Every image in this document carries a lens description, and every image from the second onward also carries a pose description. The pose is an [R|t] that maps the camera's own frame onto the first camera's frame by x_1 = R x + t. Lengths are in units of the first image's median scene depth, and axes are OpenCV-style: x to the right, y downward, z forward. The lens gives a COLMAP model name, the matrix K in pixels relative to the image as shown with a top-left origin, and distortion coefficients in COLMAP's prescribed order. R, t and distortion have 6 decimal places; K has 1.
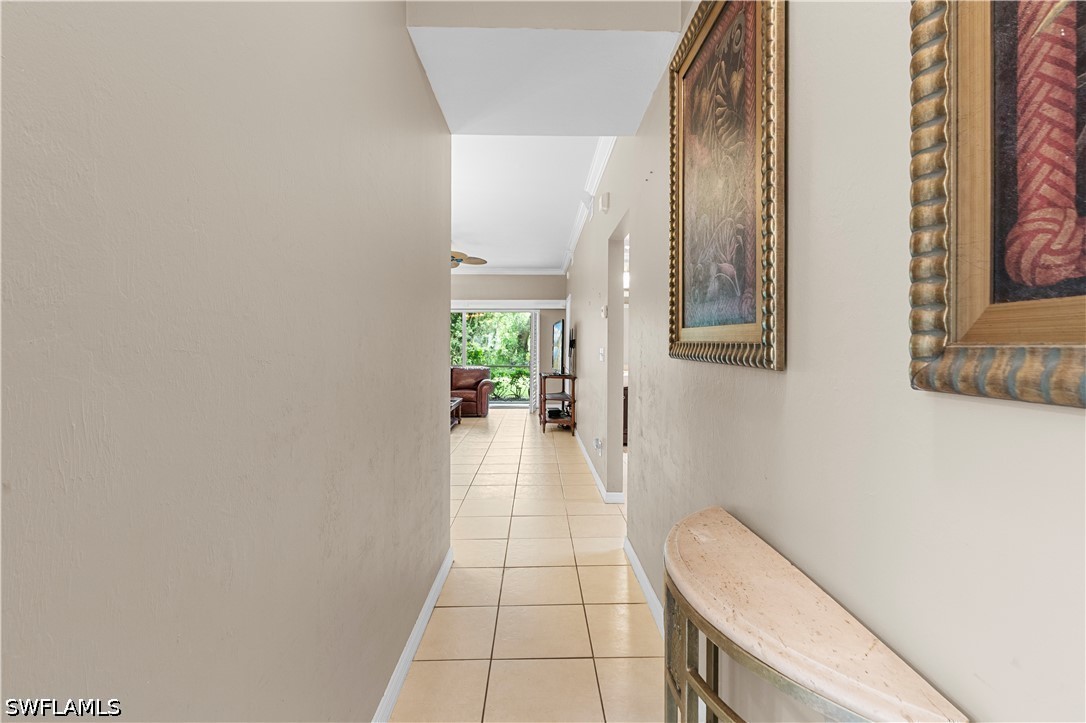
lens RADIAL K [[493.1, 0, 545.9], [0, 493.1, 345.7], [0, 0, 1]] dist [0.000043, -0.000002]
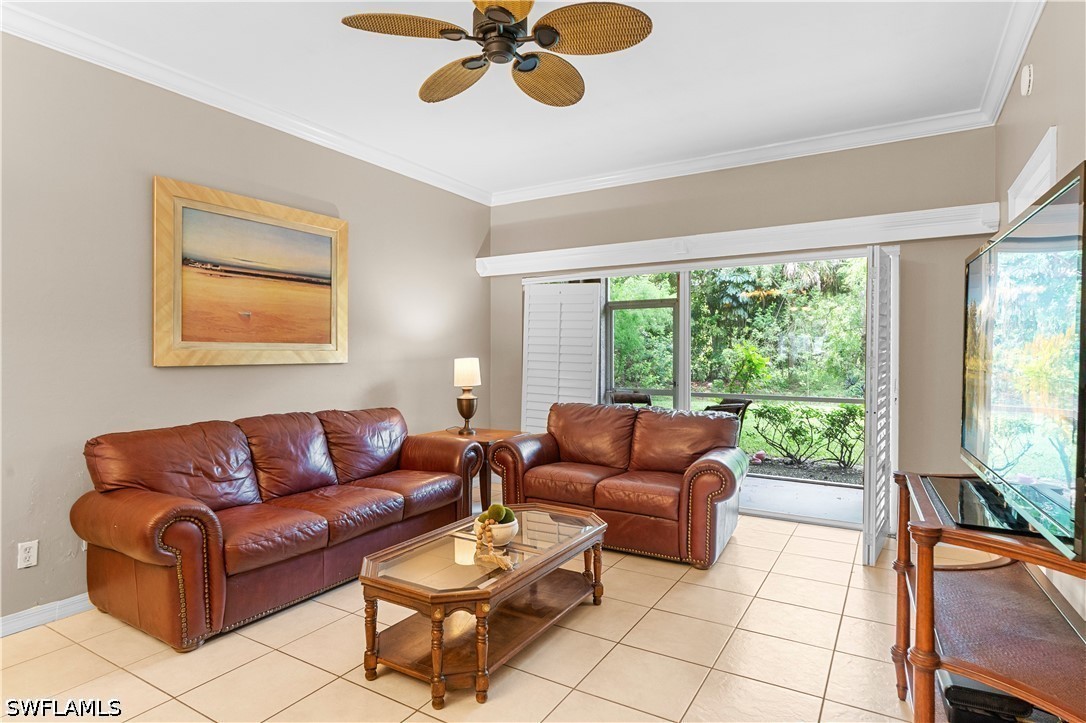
lens RADIAL K [[583.9, 0, 539.7], [0, 583.9, 351.8], [0, 0, 1]] dist [-0.000483, -0.000601]
pose [[0.842198, -0.001624, -0.539166, -0.005183], [0.001627, 0.999999, -0.000472, -0.000897], [0.539166, -0.000480, 0.842200, 0.579890]]
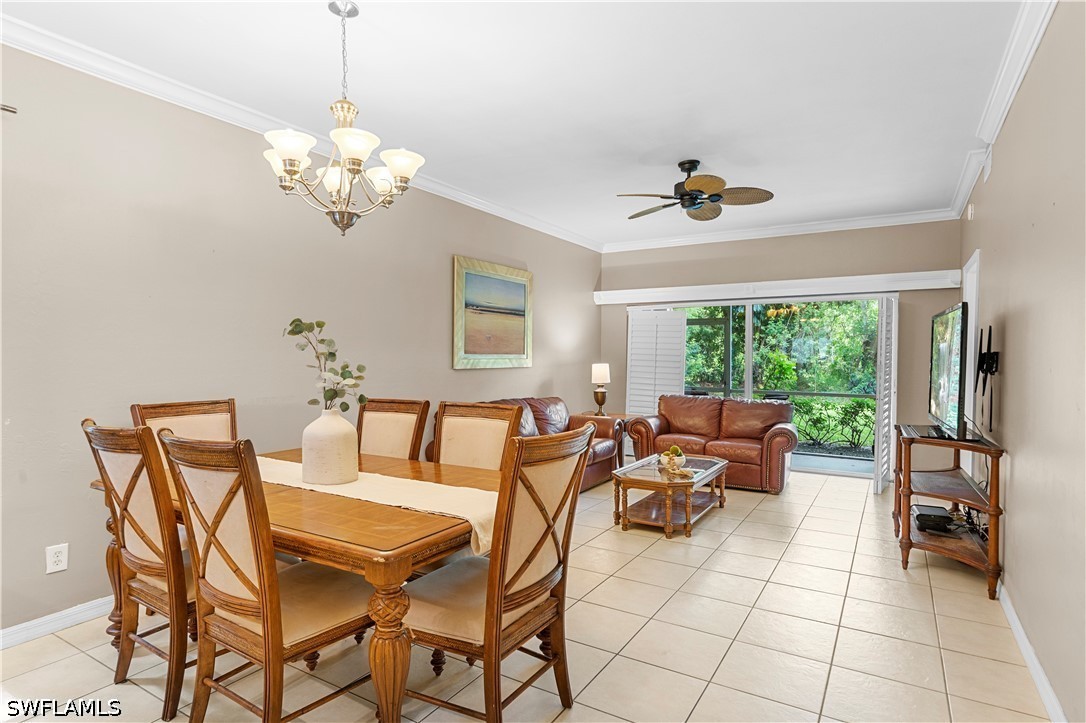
lens RADIAL K [[573.5, 0, 543.0], [0, 573.5, 361.5], [0, 0, 1]] dist [-0.003133, -0.000788]
pose [[0.841184, 0.009391, -0.540667, -0.000936], [-0.002733, 0.999910, 0.013115, -0.008186], [0.540742, -0.009554, 0.841134, 0.316981]]
